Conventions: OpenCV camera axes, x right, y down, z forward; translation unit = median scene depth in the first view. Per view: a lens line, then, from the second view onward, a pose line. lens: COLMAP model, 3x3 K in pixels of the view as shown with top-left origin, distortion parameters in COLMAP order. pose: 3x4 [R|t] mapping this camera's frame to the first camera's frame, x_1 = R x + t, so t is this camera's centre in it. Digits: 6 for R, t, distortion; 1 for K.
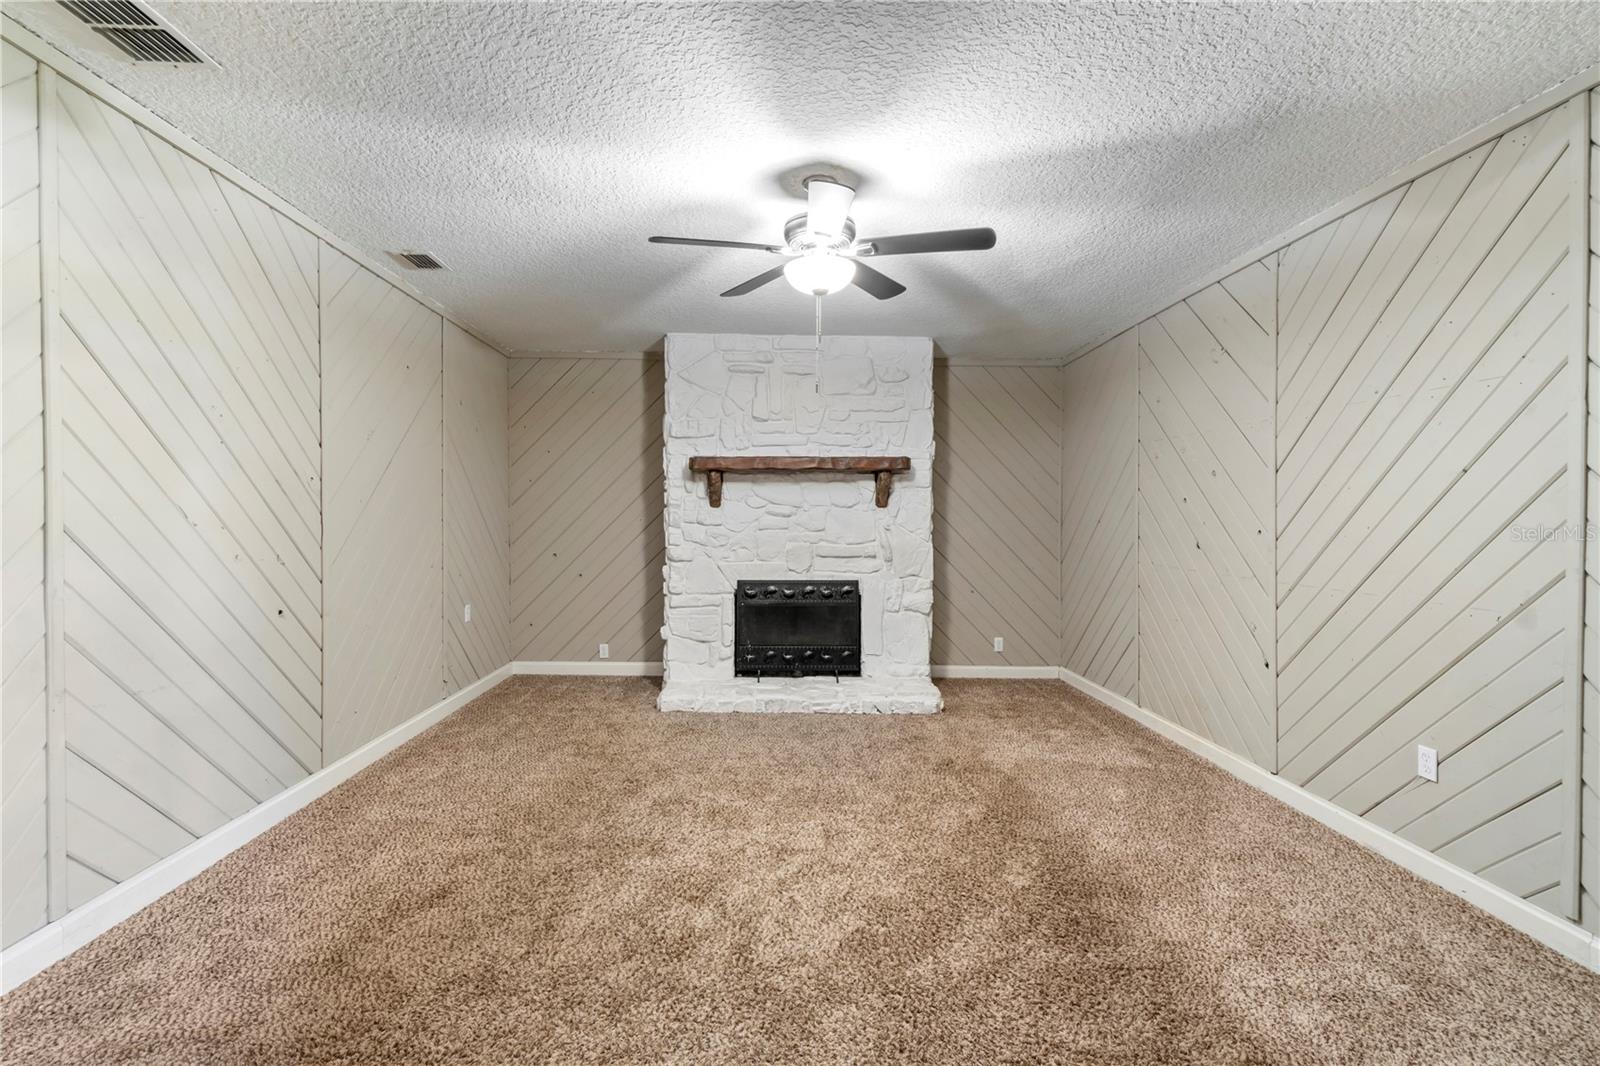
lens RADIAL K [[696.8, 0, 791.2], [0, 696.8, 529.8], [0, 0, 1]] dist [-0.004004, -0.000029]
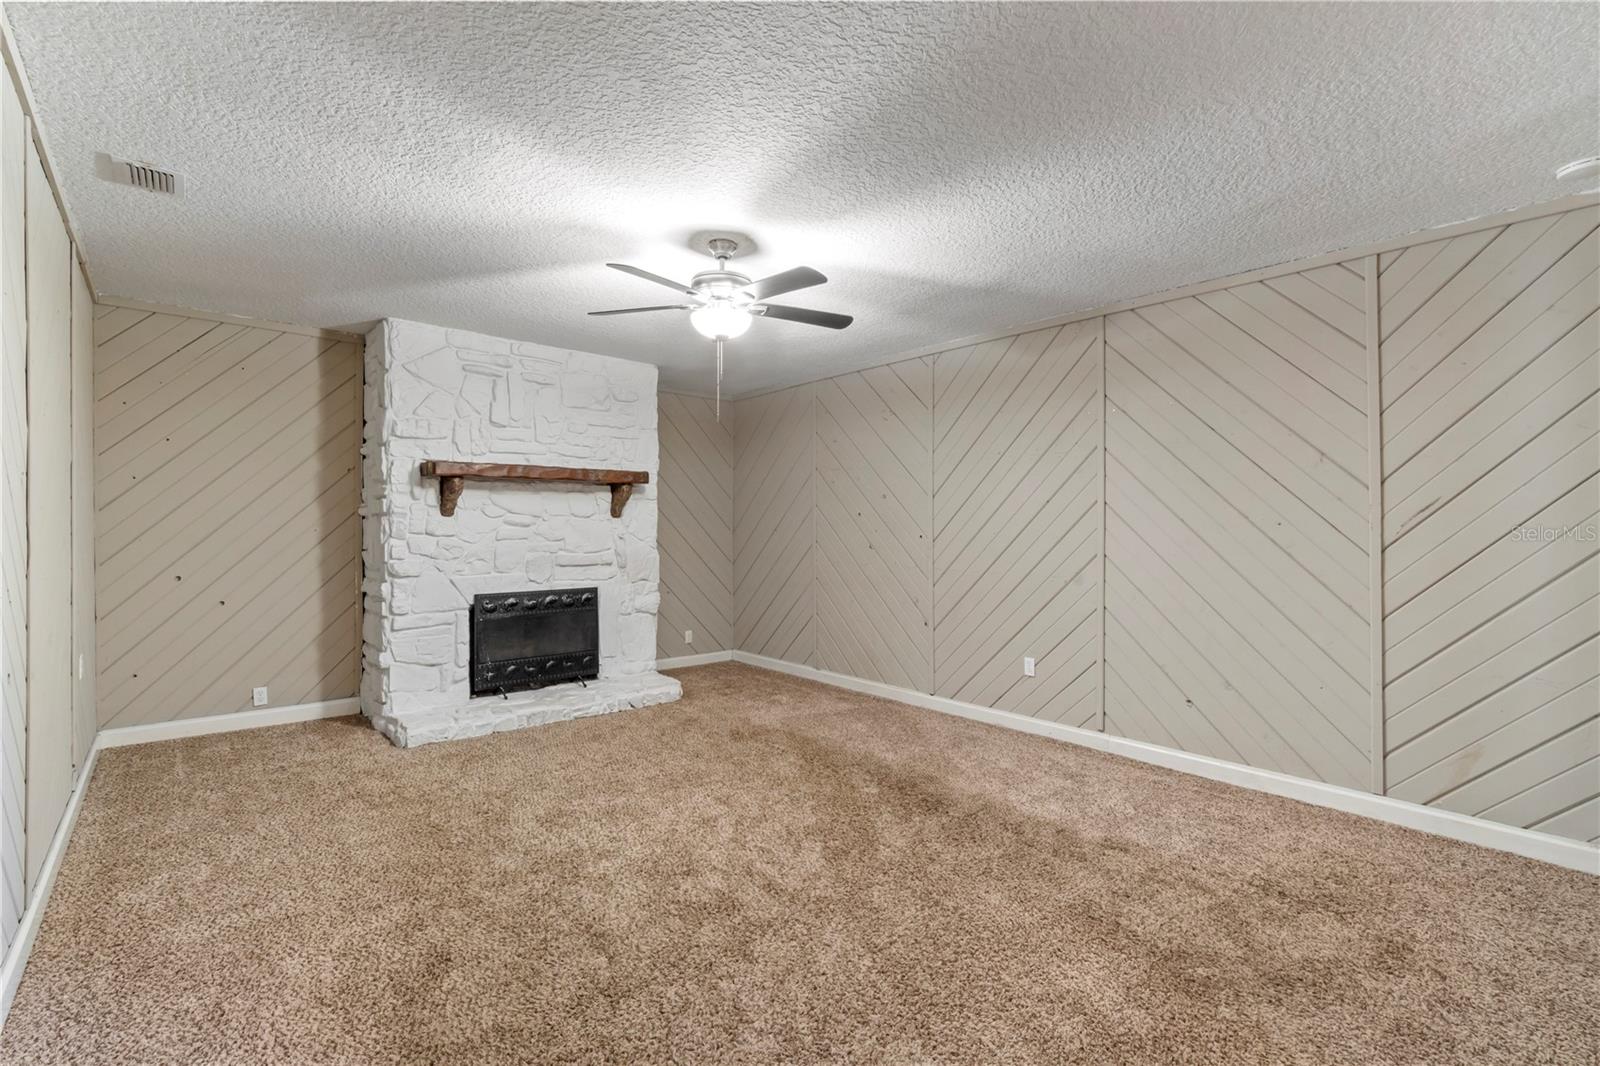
lens RADIAL K [[679.6, 0, 796.8], [0, 679.6, 527.6], [0, 0, 1]] dist [-0.010540, -0.000033]
pose [[0.770784, -0.003034, 0.637089, -0.322237], [0.011097, 0.999901, -0.008665, -0.004644], [-0.637000, 0.013748, 0.770741, 0.021797]]
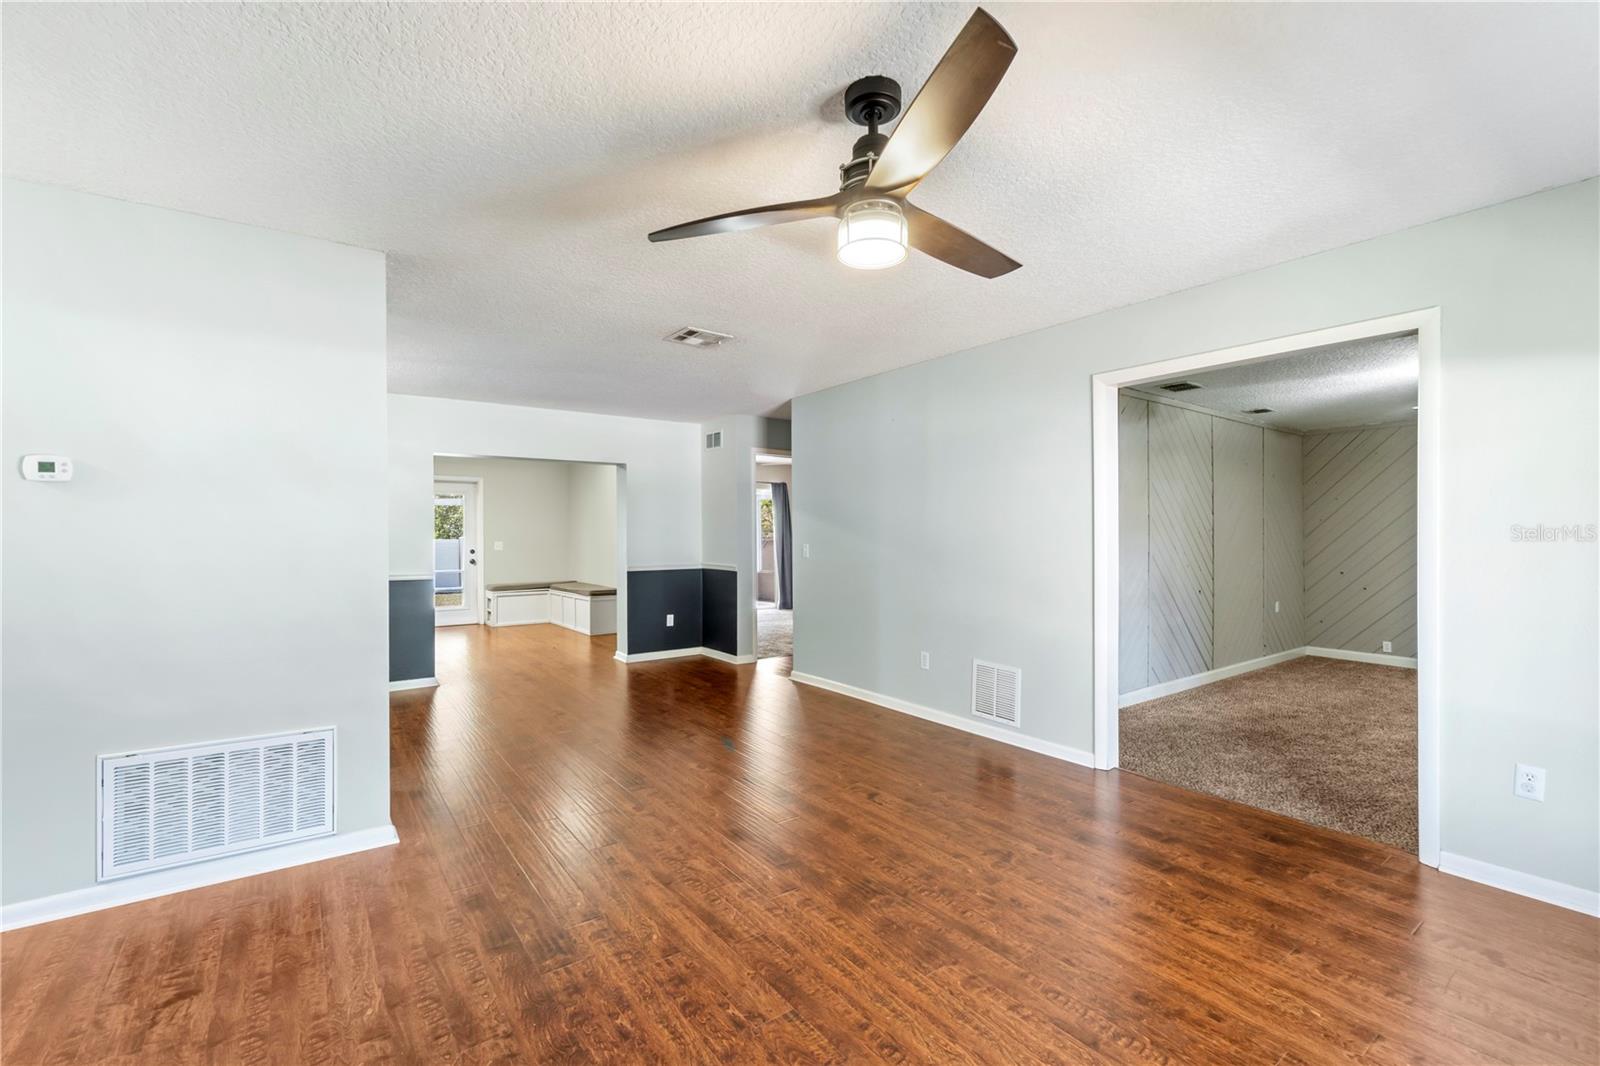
lens RADIAL K [[683.6, 0, 800.0], [0, 683.6, 533.0], [0, 0, 1]] dist [-0.001554, 0.000216]
pose [[0.560647, -0.004308, -0.828044, 0.203941], [-0.009969, 0.999879, -0.011951, -0.018158], [0.827995, 0.014955, 0.560536, -0.736307]]
